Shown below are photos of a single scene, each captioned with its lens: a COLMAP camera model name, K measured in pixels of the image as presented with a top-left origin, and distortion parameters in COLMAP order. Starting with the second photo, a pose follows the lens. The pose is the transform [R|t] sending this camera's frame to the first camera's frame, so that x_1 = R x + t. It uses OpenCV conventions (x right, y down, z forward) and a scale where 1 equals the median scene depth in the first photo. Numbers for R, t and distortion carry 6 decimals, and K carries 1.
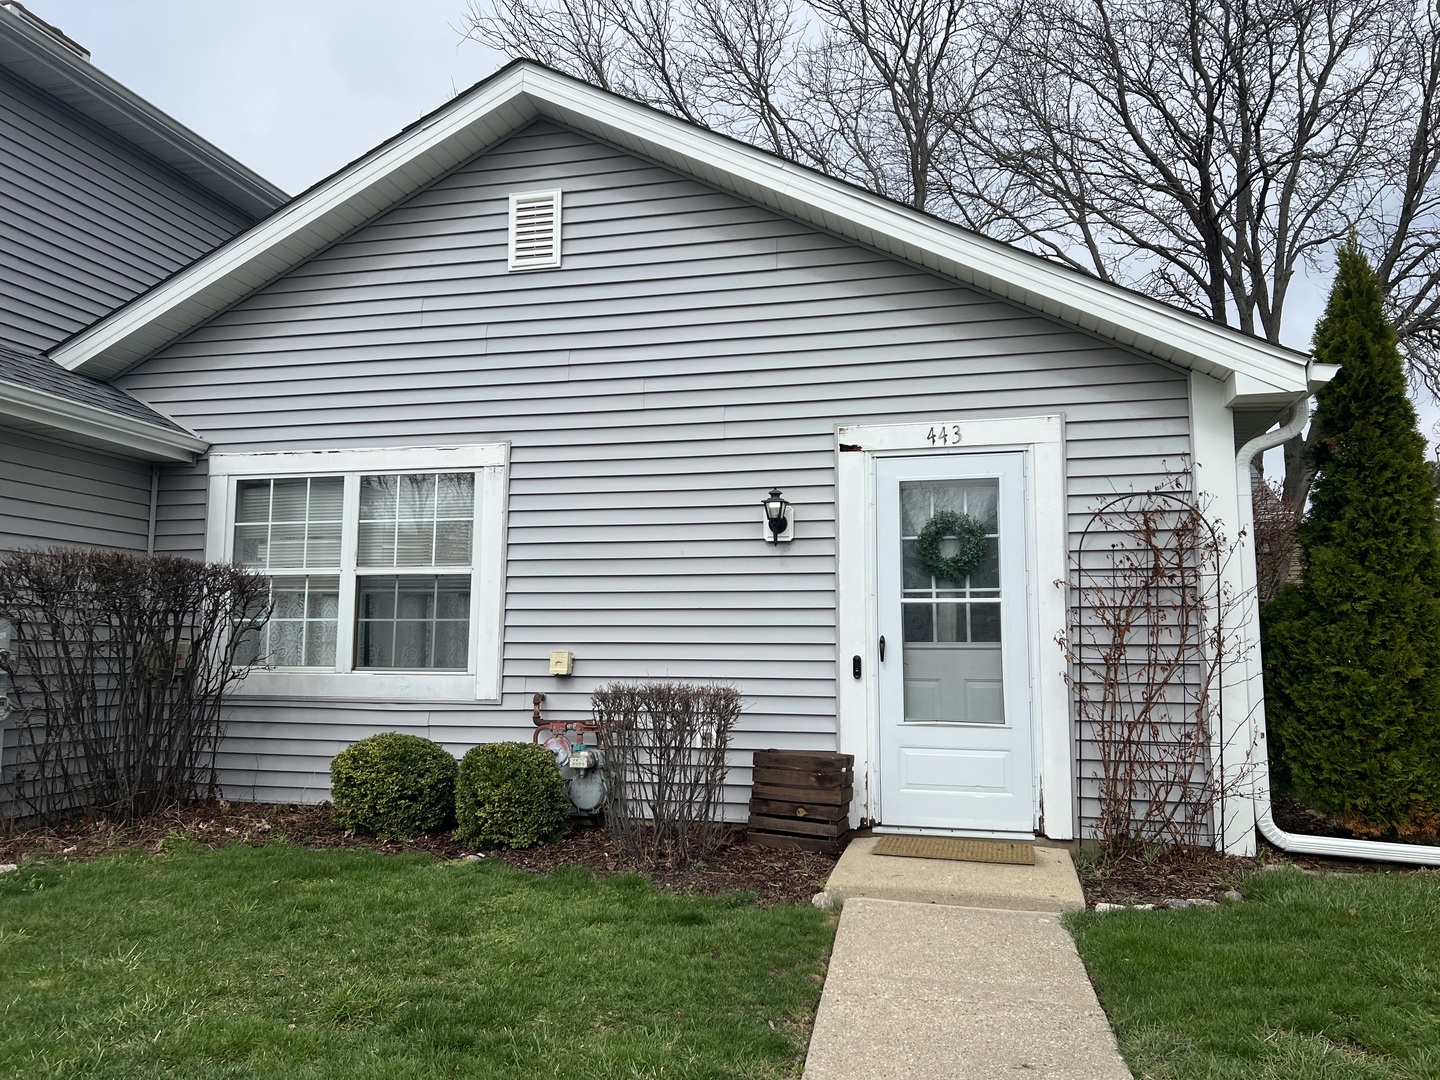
lens RADIAL K [[1078.4, 0, 724.0], [0, 1078.4, 550.9], [0, 0, 1]] dist [0.045616, -0.004625]
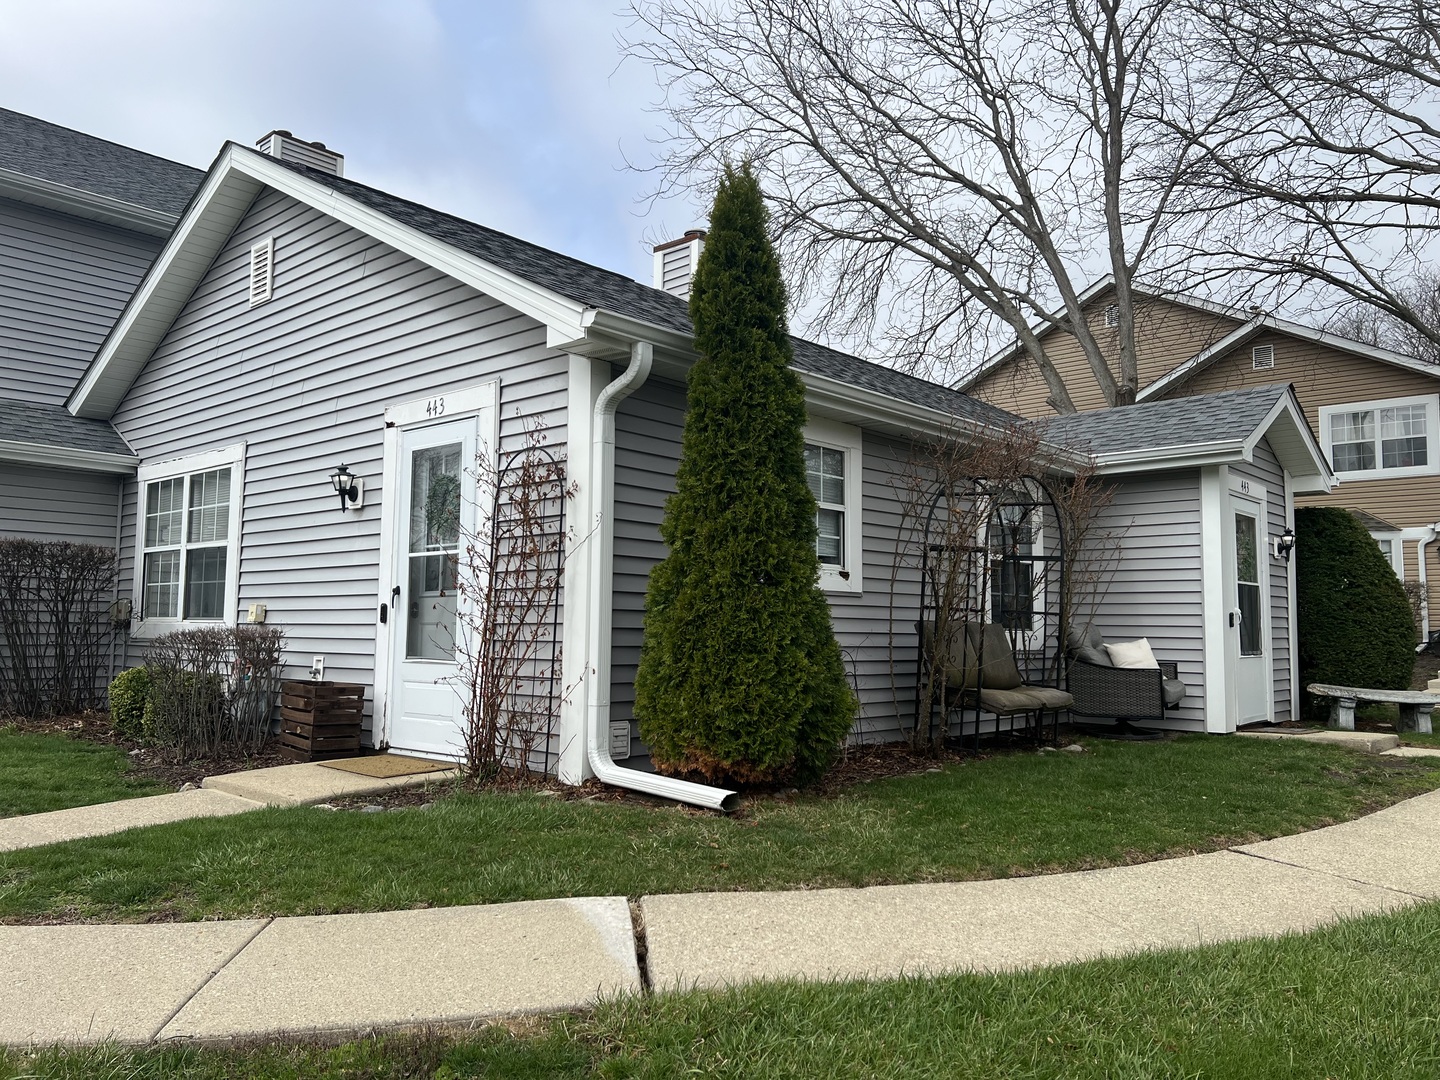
lens RADIAL K [[1078.4, 0, 719.0], [0, 1078.4, 533.8], [0, 0, 1]] dist [0.045616, -0.004625]
pose [[0.875910, -0.045394, -0.480335, 0.996237], [0.056487, 0.998366, 0.008655, 0.031458], [0.479157, -0.034714, 0.877042, 0.143601]]
